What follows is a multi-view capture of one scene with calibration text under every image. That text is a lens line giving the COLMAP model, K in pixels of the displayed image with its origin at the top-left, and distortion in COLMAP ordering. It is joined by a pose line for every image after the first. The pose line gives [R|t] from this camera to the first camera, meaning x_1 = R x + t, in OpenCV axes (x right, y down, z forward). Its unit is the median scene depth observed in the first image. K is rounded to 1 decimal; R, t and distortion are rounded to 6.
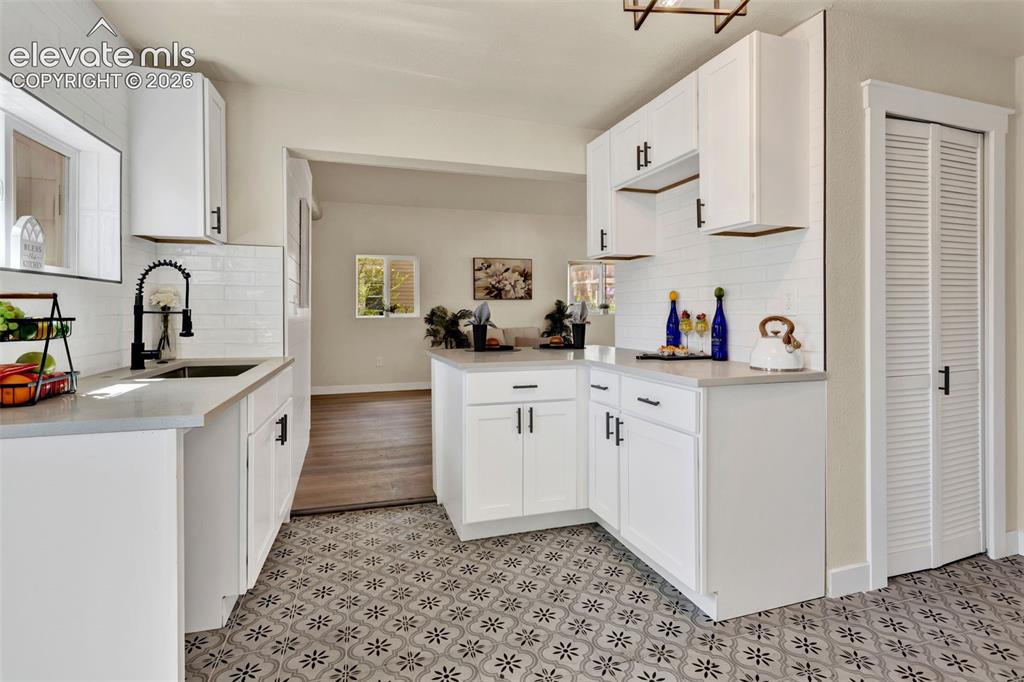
lens RADIAL K [[489.1, 0, 524.0], [0, 489.1, 312.0], [0, 0, 1]] dist [0.000134, -0.000125]
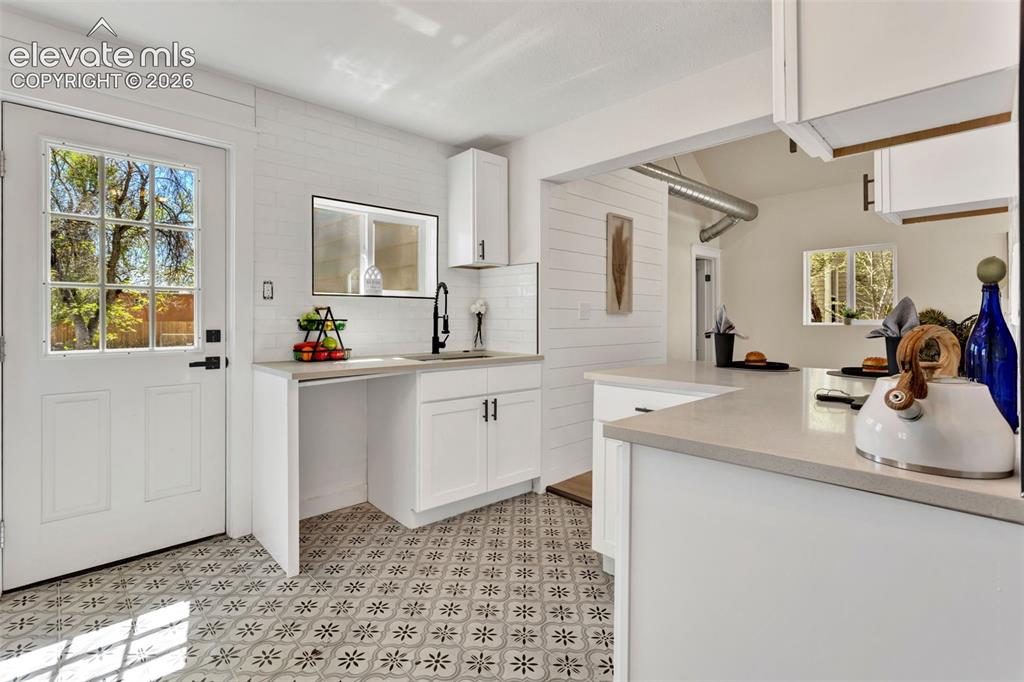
lens RADIAL K [[496.3, 0, 509.4], [0, 496.3, 318.0], [0, 0, 1]] dist [-0.000722, -0.000007]
pose [[0.420943, 0.000297, -0.907087, 0.763849], [-0.001258, 0.999999, -0.000256, 0.003794], [0.907086, 0.001249, 0.420943, 0.555151]]
